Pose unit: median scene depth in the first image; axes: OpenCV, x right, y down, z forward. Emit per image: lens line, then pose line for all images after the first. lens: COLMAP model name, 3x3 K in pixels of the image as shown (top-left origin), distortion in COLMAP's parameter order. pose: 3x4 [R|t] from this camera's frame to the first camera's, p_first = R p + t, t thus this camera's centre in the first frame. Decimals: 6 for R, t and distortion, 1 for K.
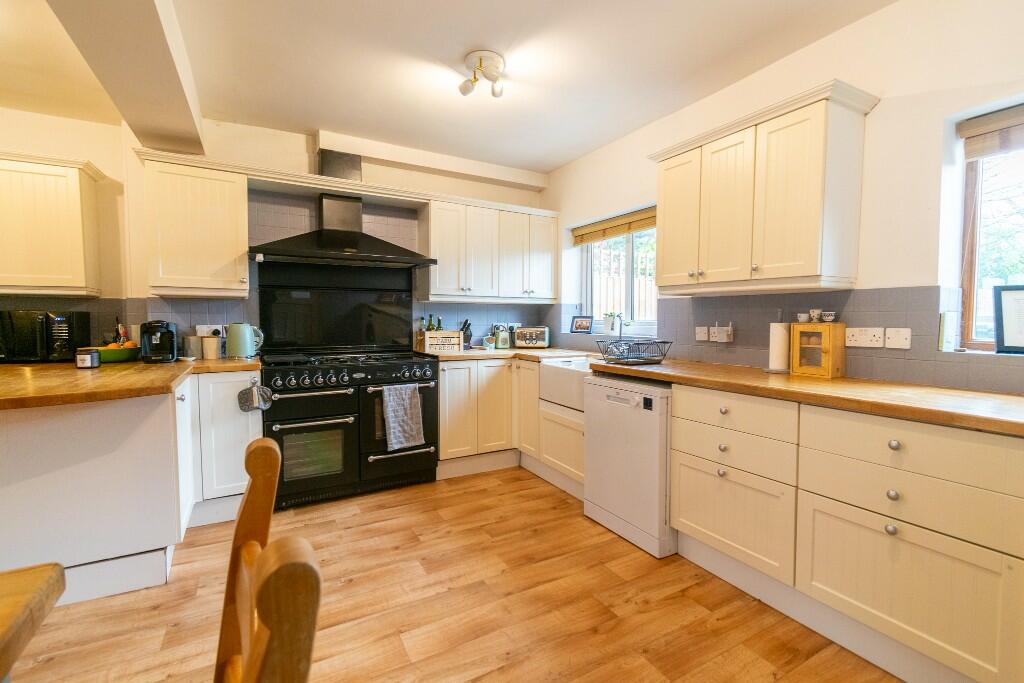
lens RADIAL K [[453.0, 0, 515.6], [0, 453.0, 339.9], [0, 0, 1]] dist [0.006598, -0.002377]
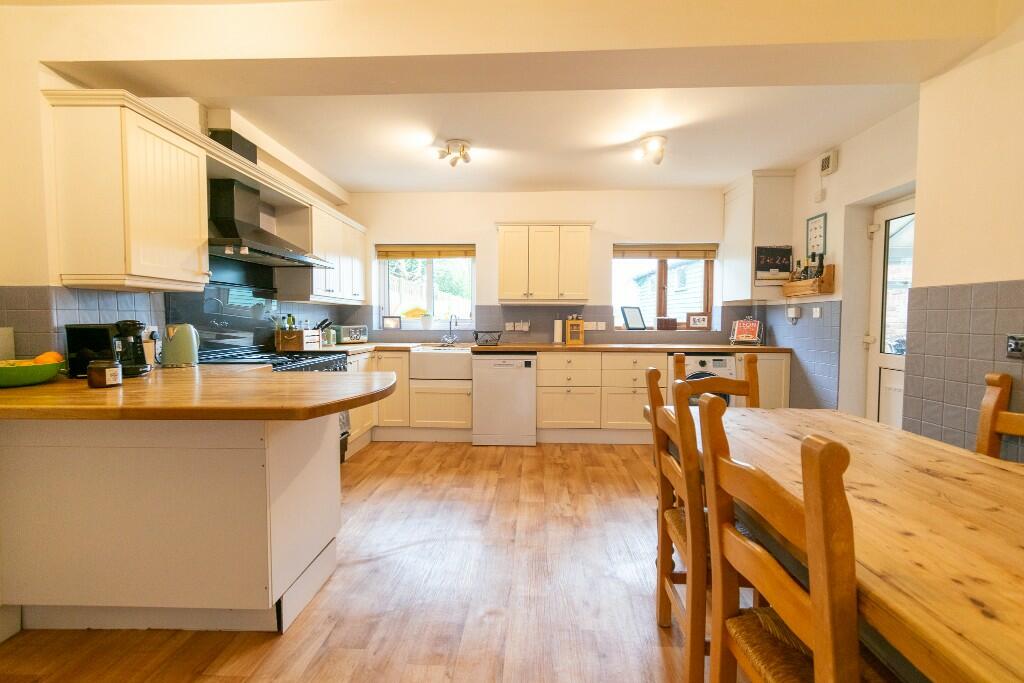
lens RADIAL K [[453.0, 0, 514.8], [0, 453.0, 339.8], [0, 0, 1]] dist [0.006598, -0.002377]
pose [[0.530799, -0.040497, 0.846530, -1.267937], [0.038893, 0.998969, 0.023402, -0.003774], [-0.846605, 0.020502, 0.531827, 0.065551]]
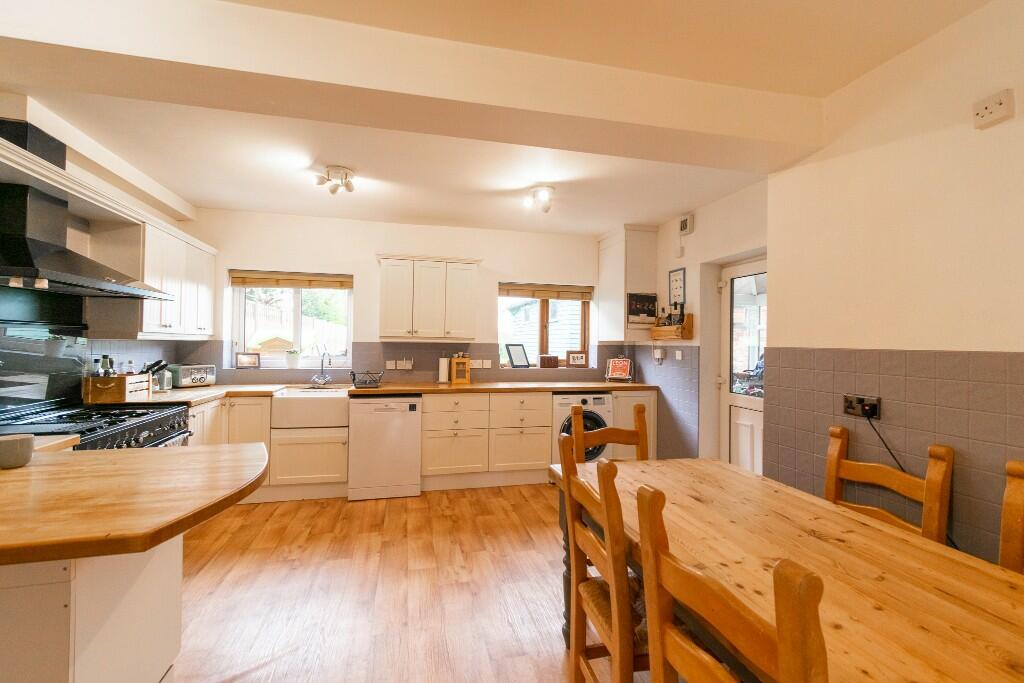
lens RADIAL K [[453.0, 0, 515.3], [0, 453.0, 338.8], [0, 0, 1]] dist [0.006598, -0.002377]
pose [[0.271925, 0.008356, 0.962282, -1.237959], [0.033305, 0.999282, -0.018088, -0.075425], [-0.961742, 0.036968, 0.271452, 0.148918]]
